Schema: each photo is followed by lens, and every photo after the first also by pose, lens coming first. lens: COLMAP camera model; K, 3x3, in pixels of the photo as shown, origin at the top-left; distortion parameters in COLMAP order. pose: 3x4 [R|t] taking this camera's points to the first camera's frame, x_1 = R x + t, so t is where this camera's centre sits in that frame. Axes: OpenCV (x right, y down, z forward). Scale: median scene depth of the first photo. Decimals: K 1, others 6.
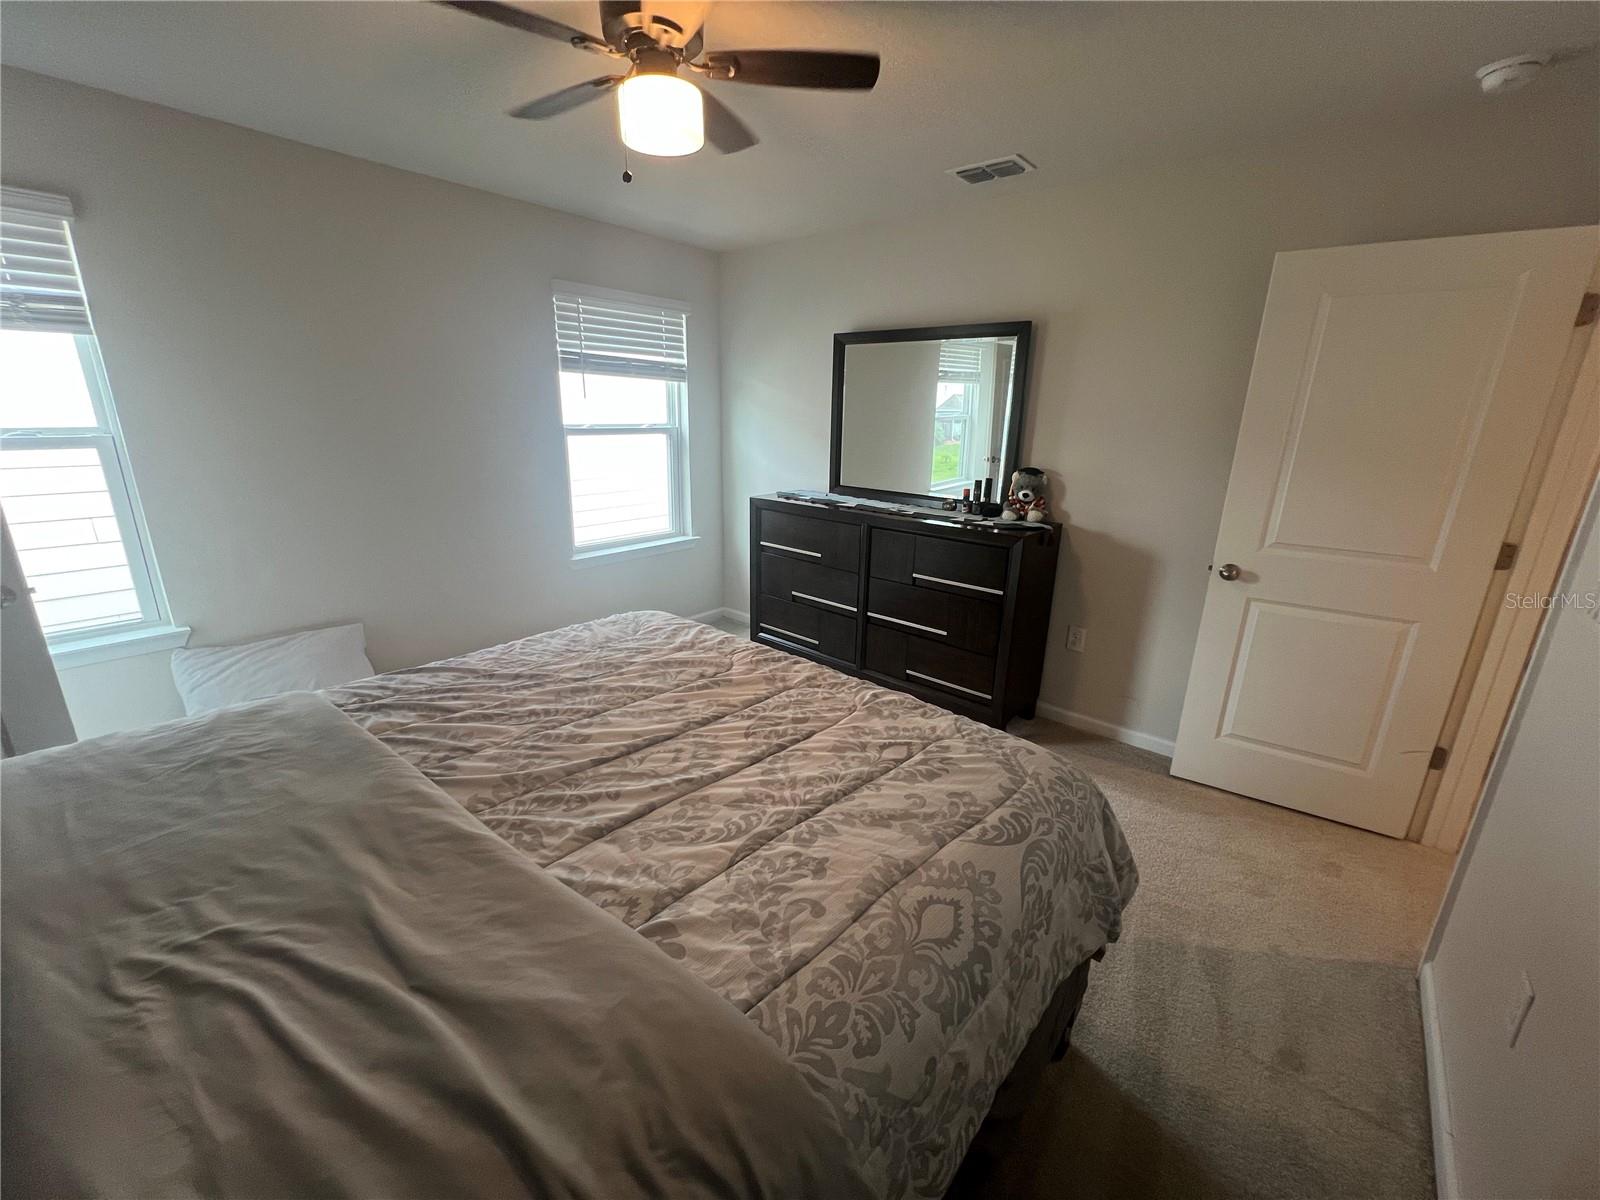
lens RADIAL K [[647.1, 0, 789.9], [0, 647.1, 593.1], [0, 0, 1]] dist [-0.001265, -0.000181]
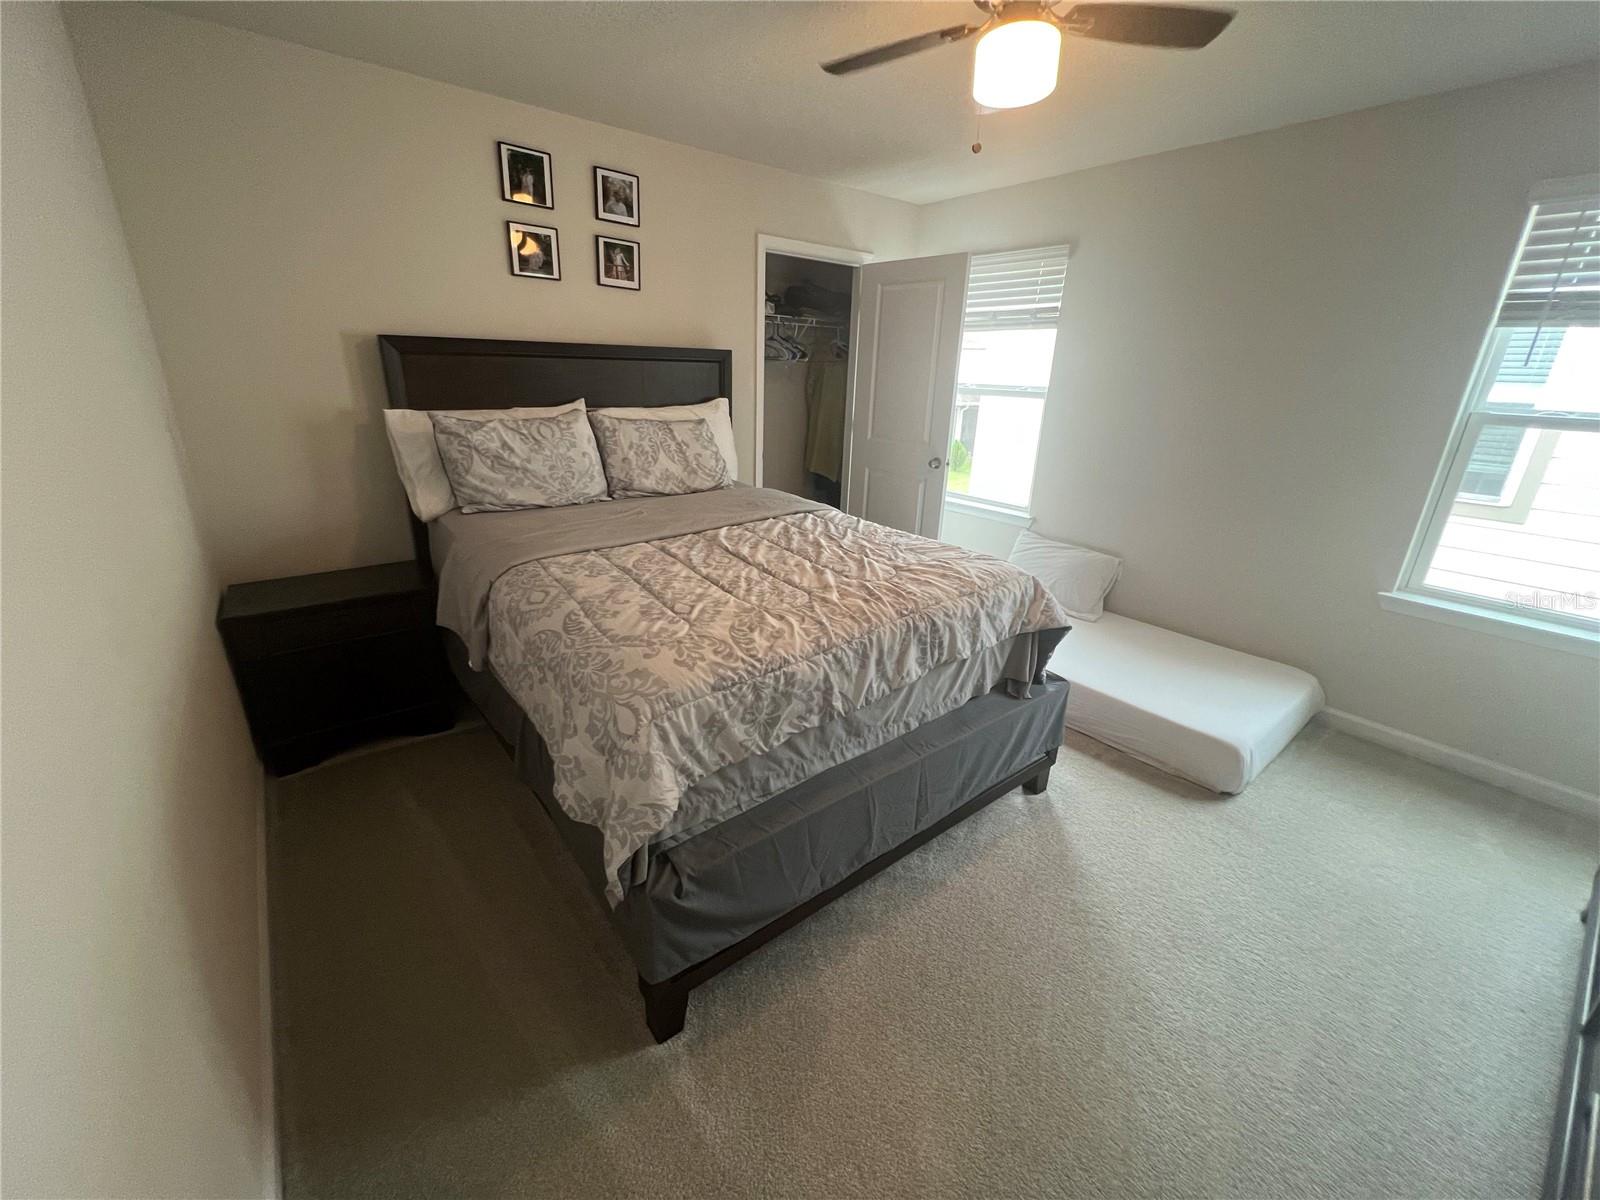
lens RADIAL K [[647.1, 0, 797.9], [0, 647.1, 600.7], [0, 0, 1]] dist [-0.001265, -0.000181]
pose [[-0.198465, 0.311111, -0.929420, 1.363397], [-0.302299, 0.882619, 0.359998, -0.318696], [0.932323, 0.352410, -0.081121, 1.348949]]
